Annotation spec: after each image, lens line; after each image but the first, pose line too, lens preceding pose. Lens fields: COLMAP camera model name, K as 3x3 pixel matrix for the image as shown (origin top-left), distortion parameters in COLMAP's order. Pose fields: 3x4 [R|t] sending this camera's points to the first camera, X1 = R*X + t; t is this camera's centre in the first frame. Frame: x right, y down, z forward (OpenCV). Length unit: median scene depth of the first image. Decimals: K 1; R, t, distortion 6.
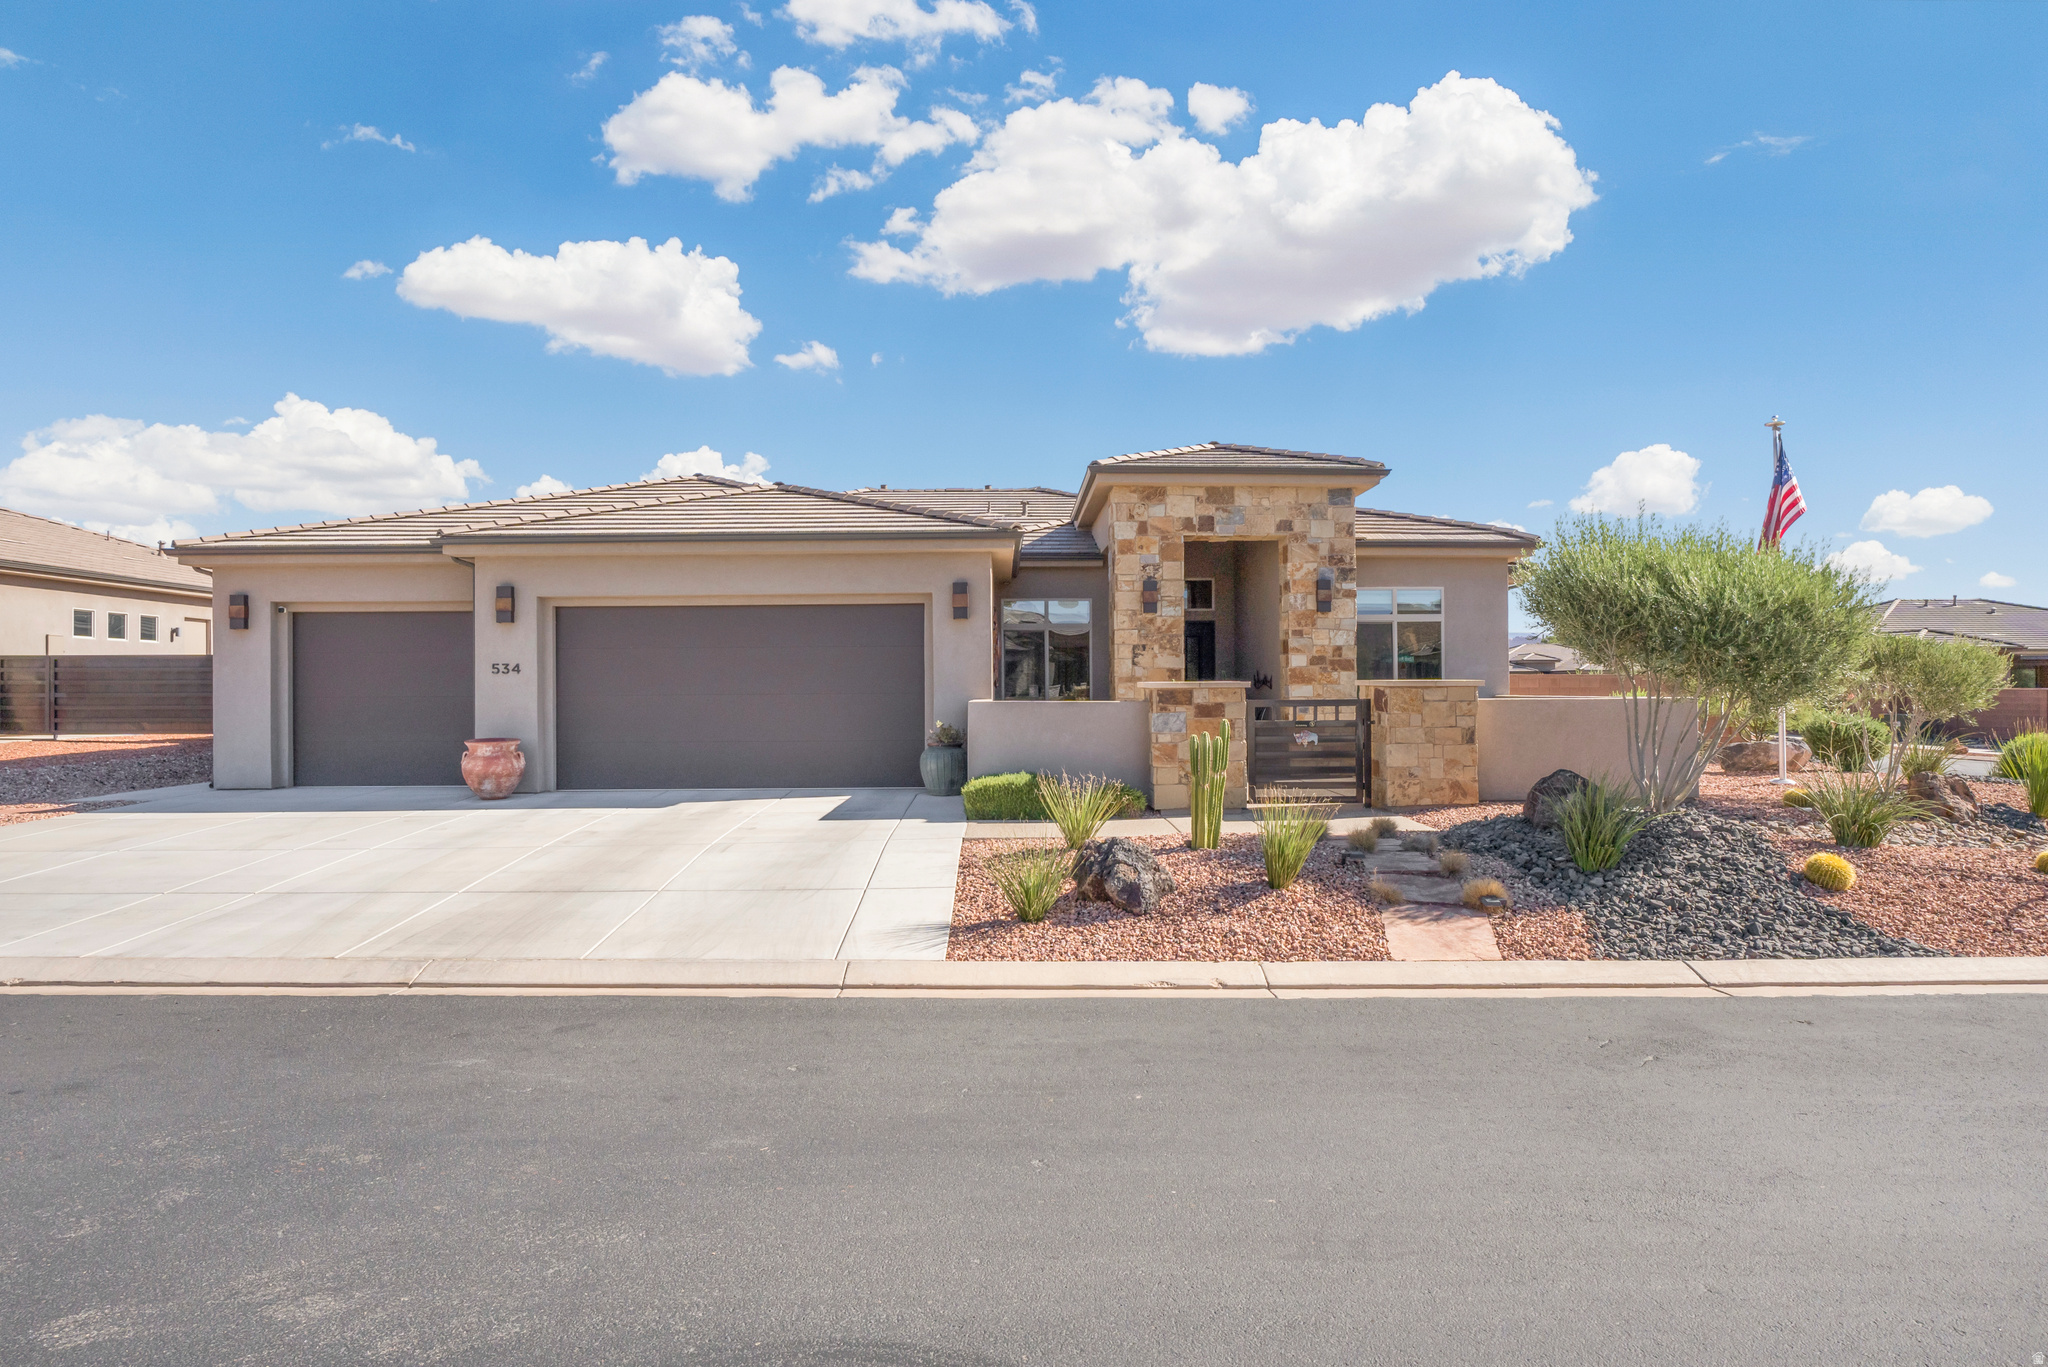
lens RADIAL K [[1200.5, 0, 1024.0], [0, 1200.5, 683.5], [0, 0, 1]] dist [-0.031154, 0.002498]
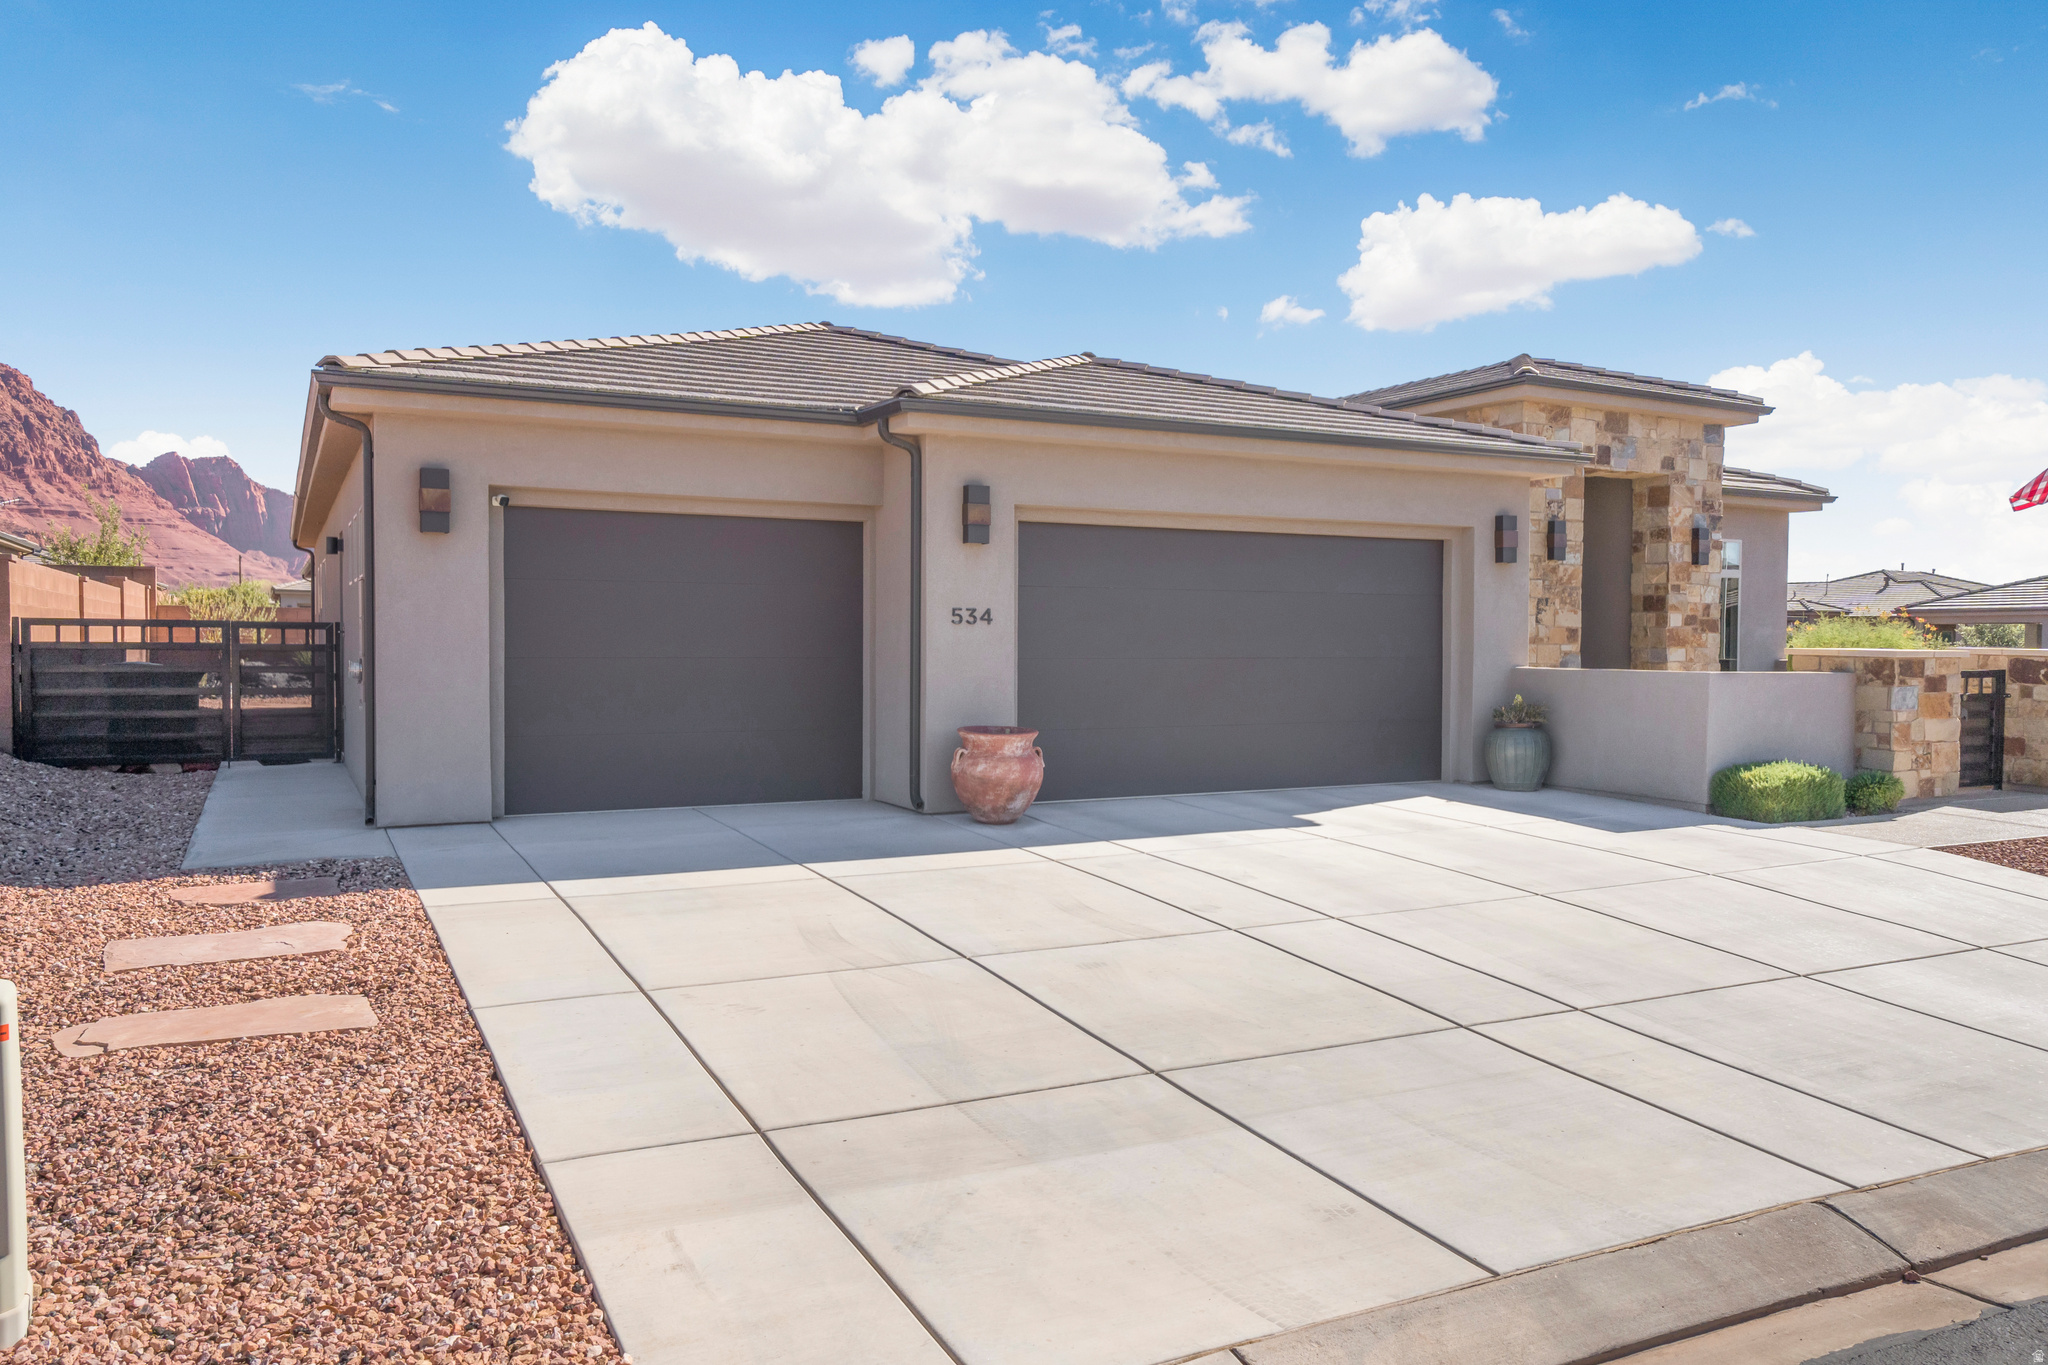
lens RADIAL K [[1462.7, 0, 1024.0], [0, 1462.7, 682.5], [0, 0, 1]] dist [0.037780, 0.001183]
pose [[0.891695, -0.002432, 0.452631, -0.748798], [-0.015129, 0.999267, 0.035174, -0.004963], [-0.452384, -0.038213, 0.891004, 0.286715]]
